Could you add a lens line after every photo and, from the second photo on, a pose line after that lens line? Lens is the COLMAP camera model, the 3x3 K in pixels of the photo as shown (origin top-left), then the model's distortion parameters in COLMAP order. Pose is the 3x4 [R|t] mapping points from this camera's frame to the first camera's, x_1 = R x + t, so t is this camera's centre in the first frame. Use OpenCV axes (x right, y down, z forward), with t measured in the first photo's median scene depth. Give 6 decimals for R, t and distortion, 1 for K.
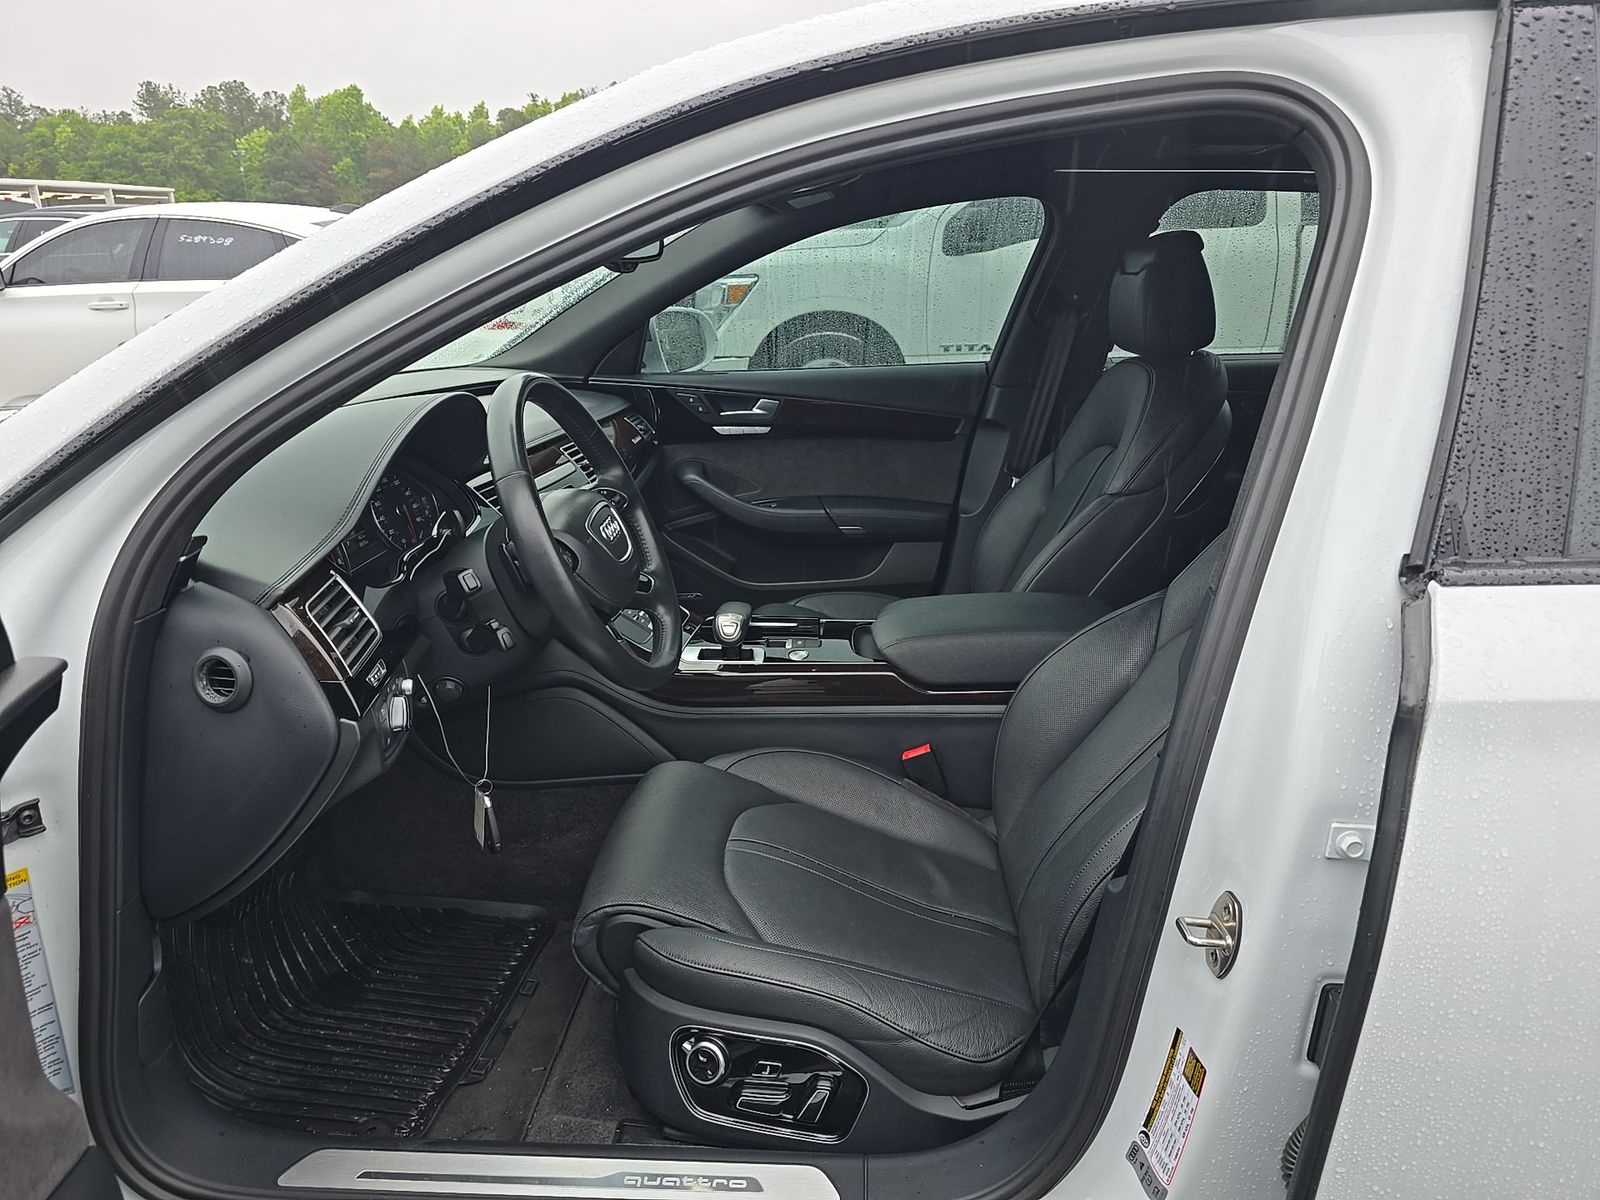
lens RADIAL K [[1084.9, 0, 803.1], [0, 1084.9, 610.4], [0, 0, 1]] dist [0.033786, -0.033427]
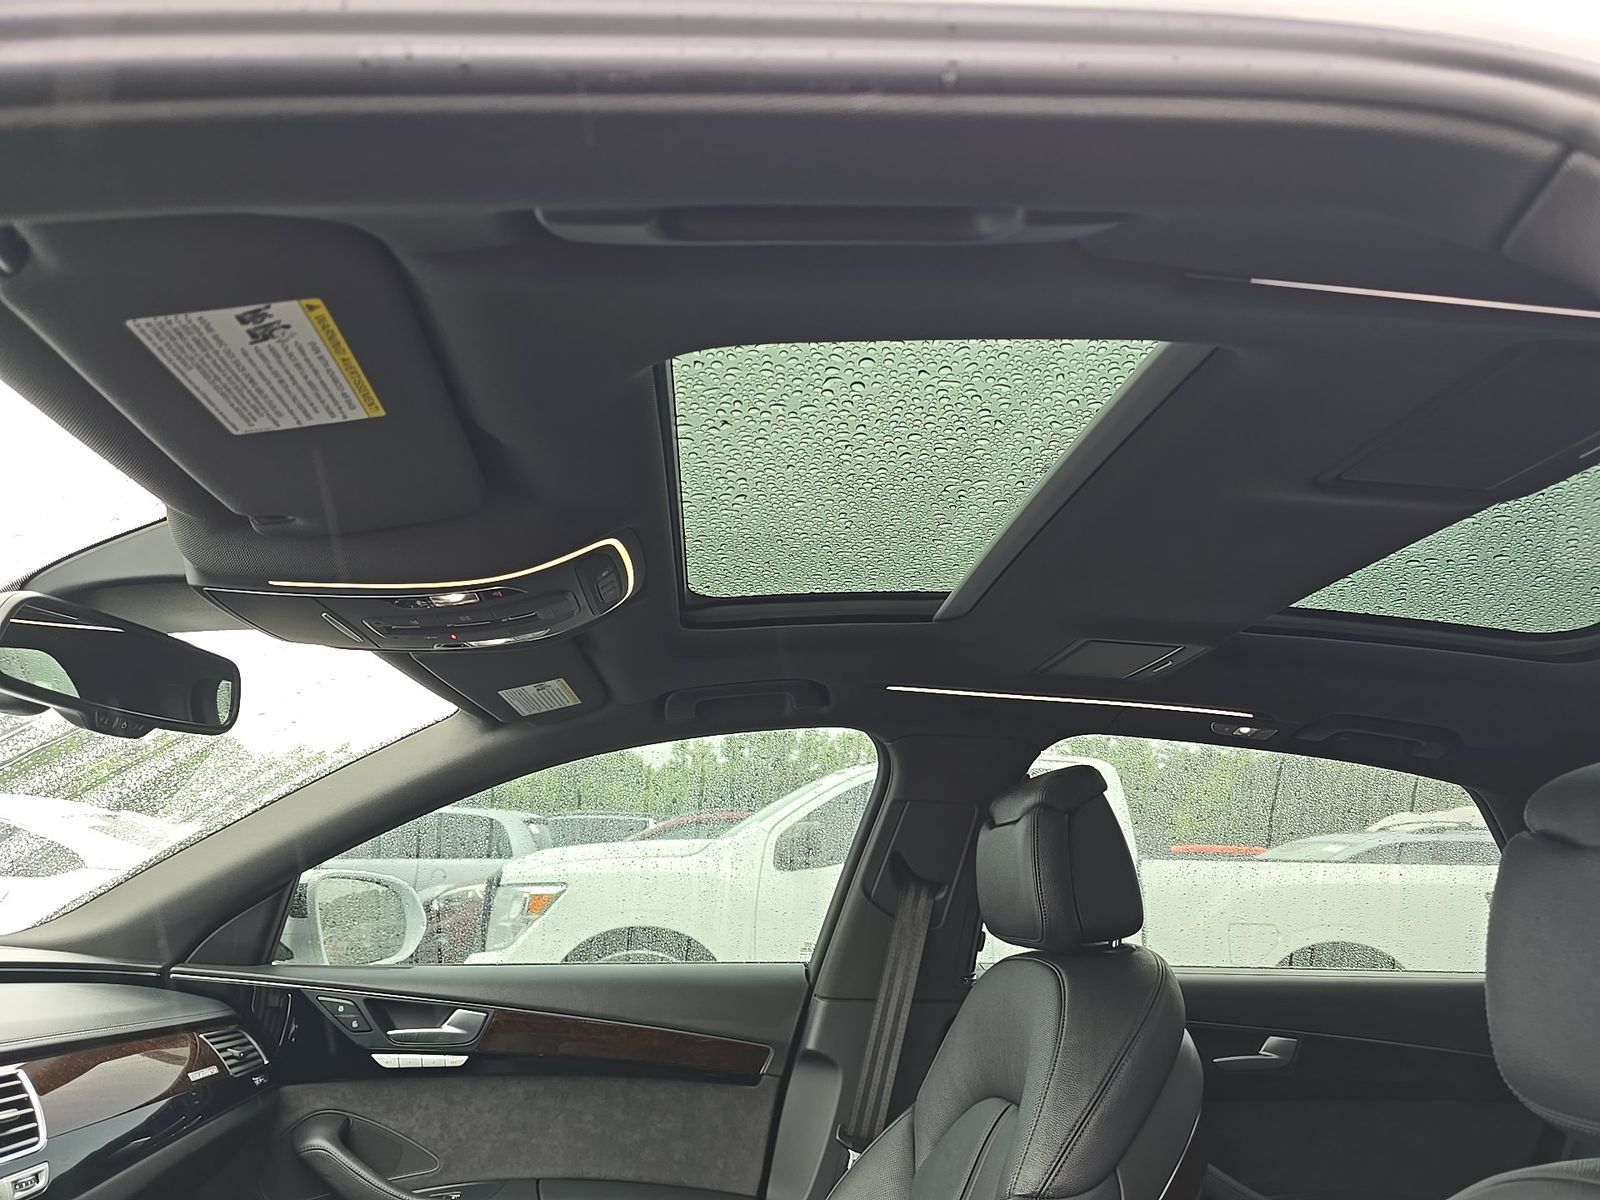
lens RADIAL K [[1084.9, 0, 785.2], [0, 1084.9, 610.4], [0, 0, 1]] dist [0.033786, -0.033427]
pose [[0.991762, 0.066736, 0.109332, 0.066779], [0.002590, 0.842931, -0.538016, -0.046474], [-0.128065, 0.533867, 0.835814, 0.313626]]
